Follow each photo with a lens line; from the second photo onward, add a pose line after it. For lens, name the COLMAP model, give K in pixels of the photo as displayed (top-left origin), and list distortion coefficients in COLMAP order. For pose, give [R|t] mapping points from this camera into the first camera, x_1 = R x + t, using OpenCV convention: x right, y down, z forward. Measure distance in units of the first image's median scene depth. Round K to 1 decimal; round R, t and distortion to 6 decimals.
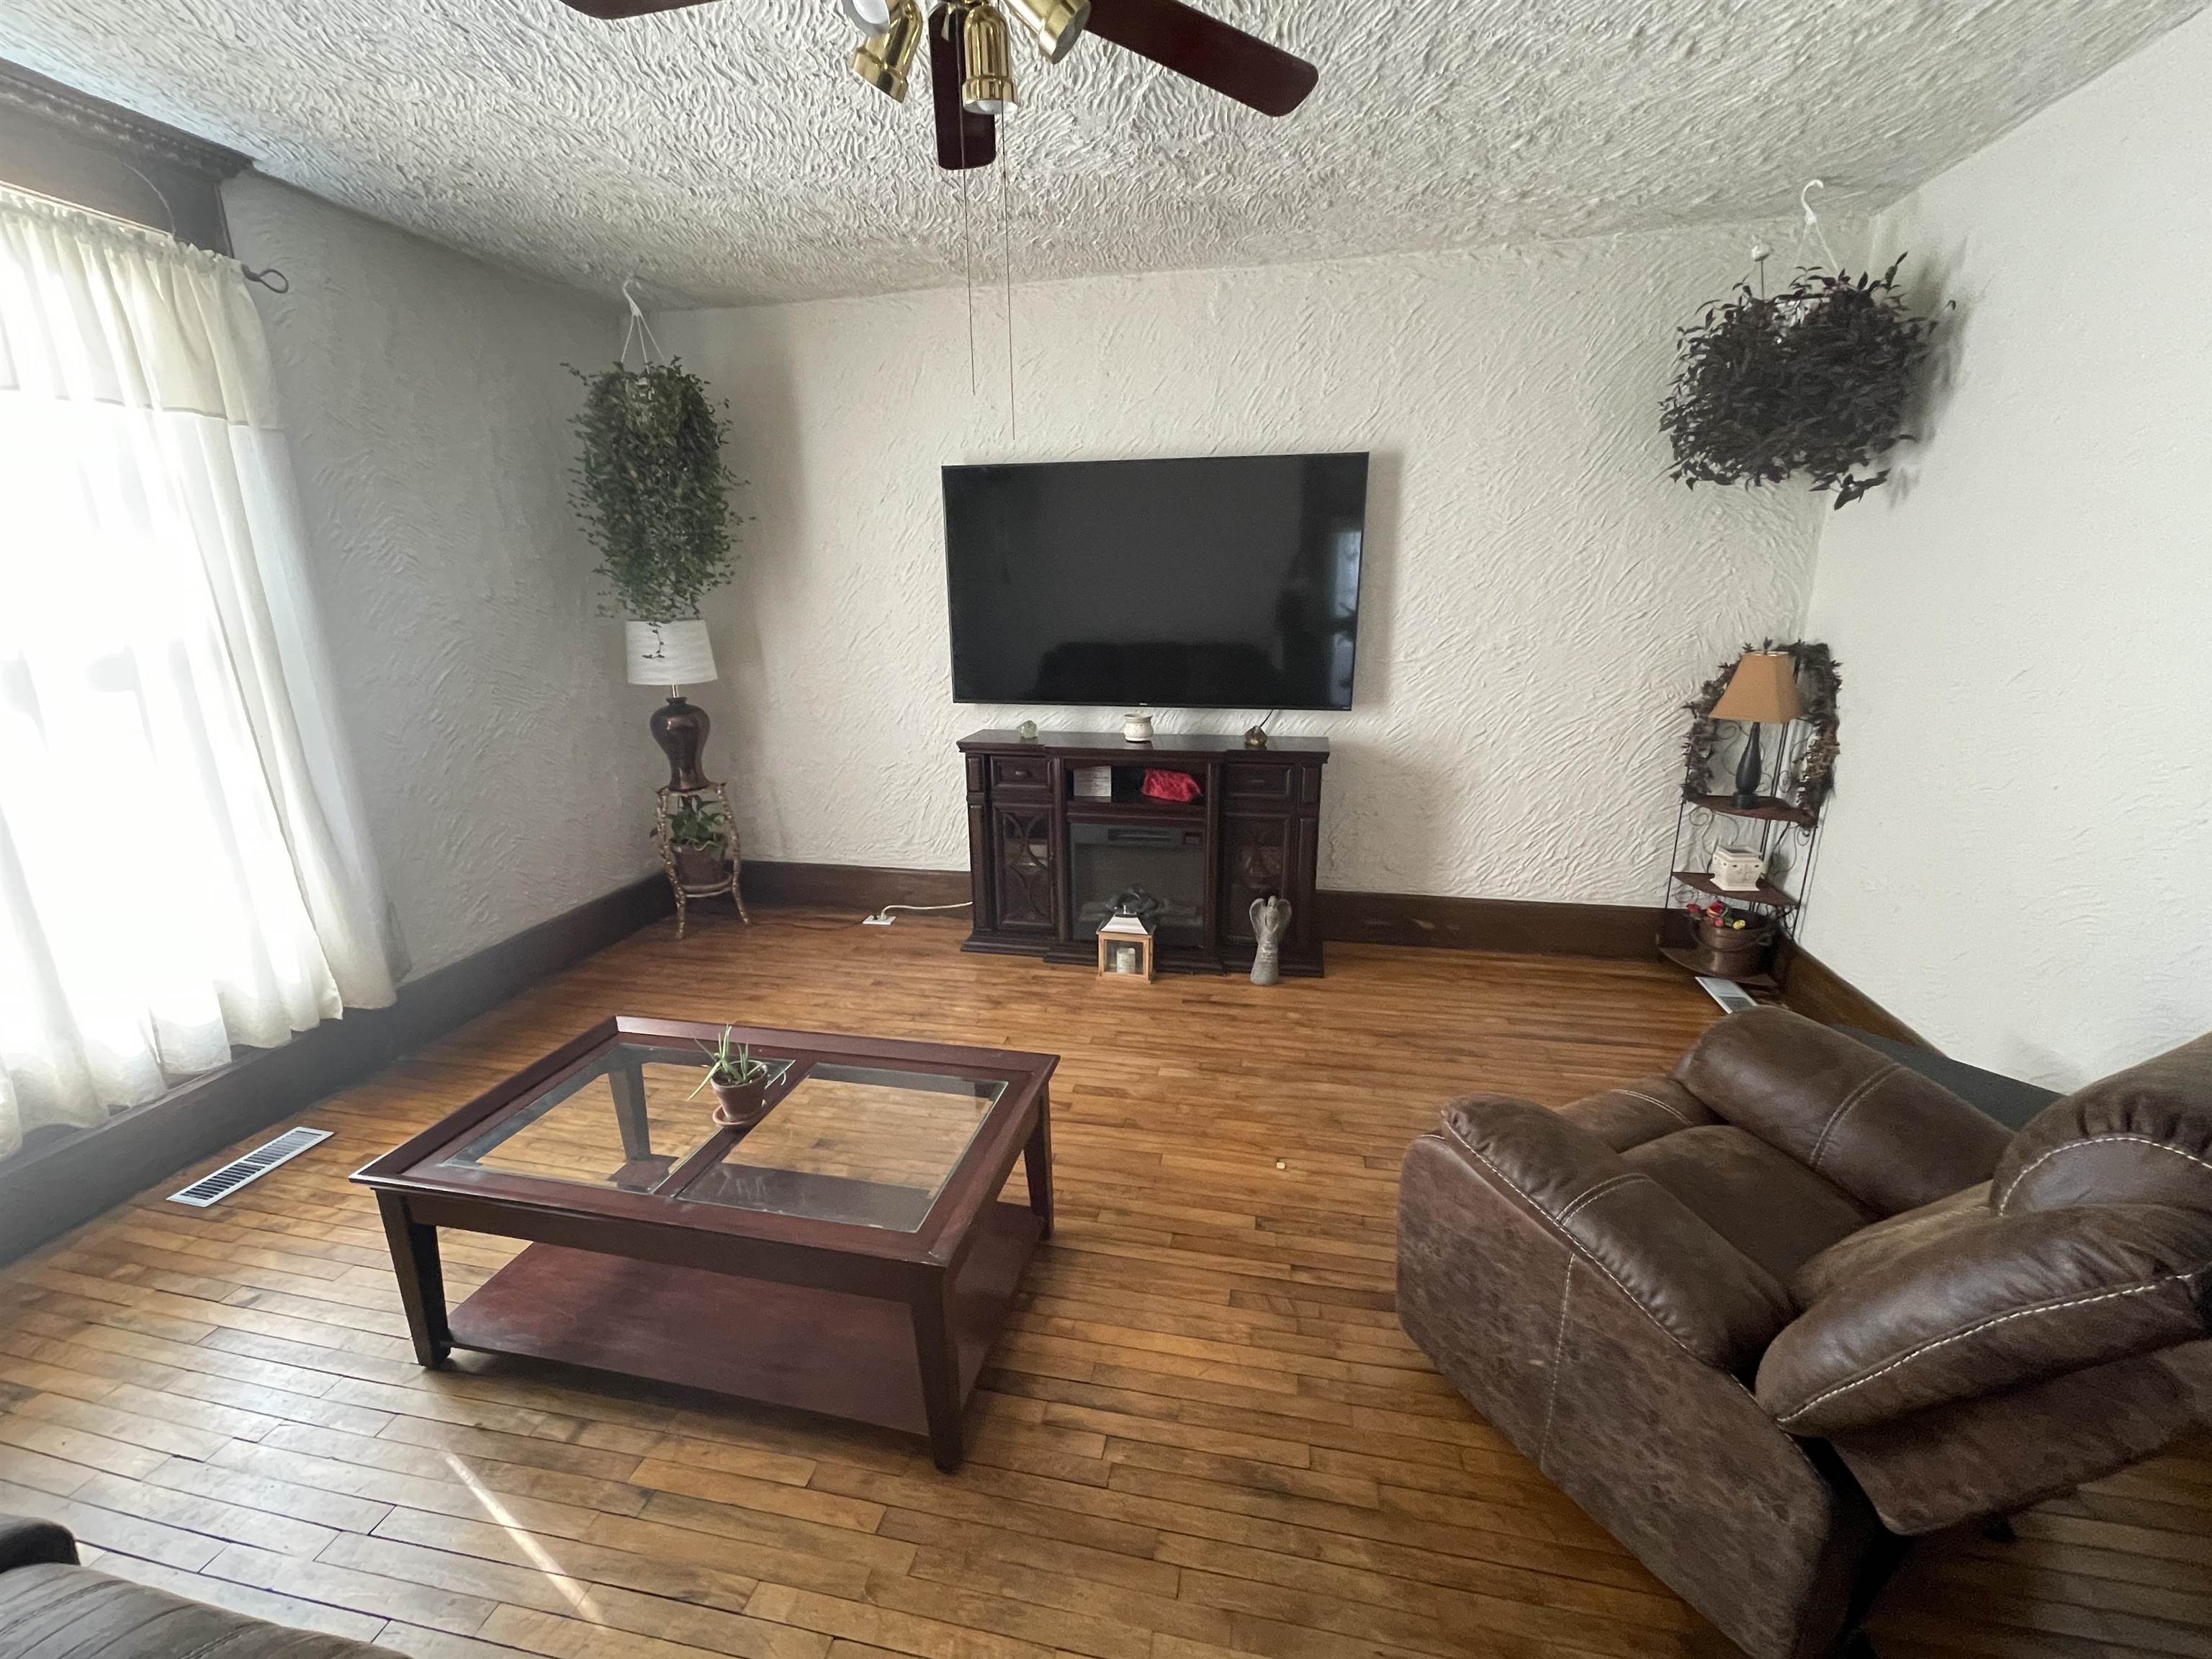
lens RADIAL K [[896.2, 0, 1114.1], [0, 896.2, 824.0], [0, 0, 1]] dist [0.007483, -0.000271]
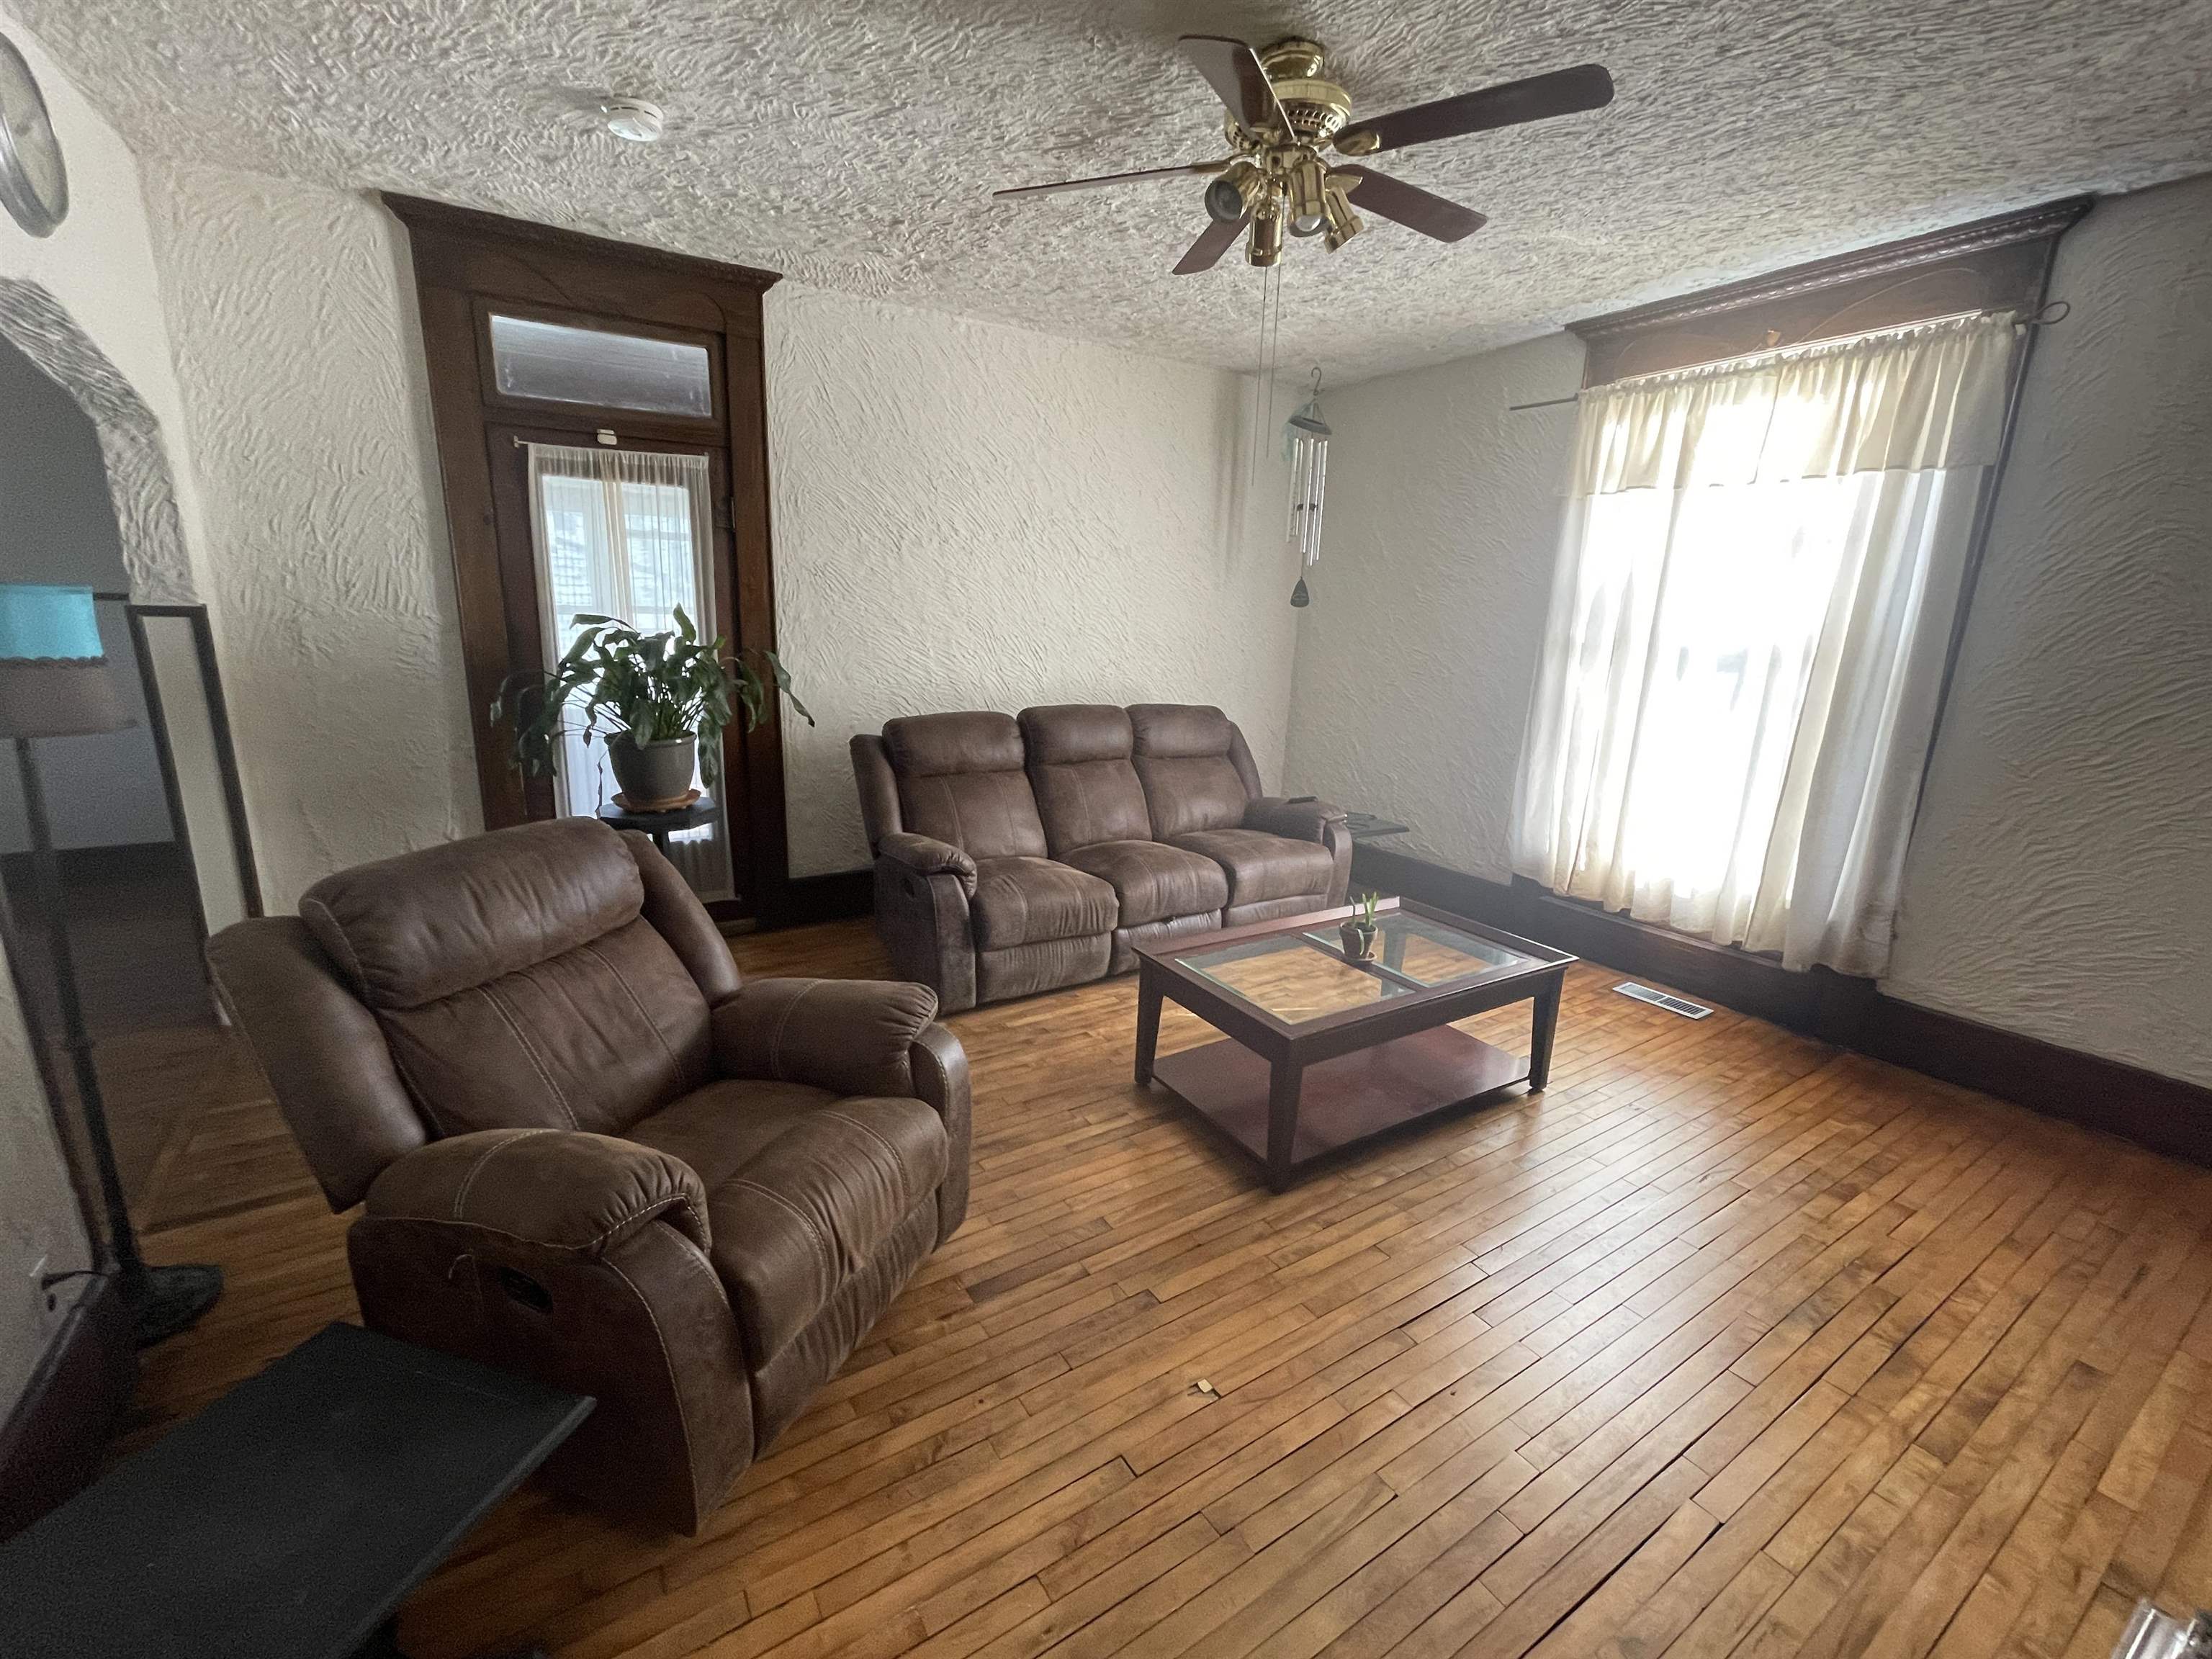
lens RADIAL K [[896.2, 0, 1095.5], [0, 896.2, 831.7], [0, 0, 1]] dist [0.007483, -0.000271]
pose [[-0.710515, 0.159704, -0.685320, 0.740929], [-0.200969, 0.887288, 0.415128, -0.325160], [0.674374, 0.432683, -0.598336, 1.299173]]
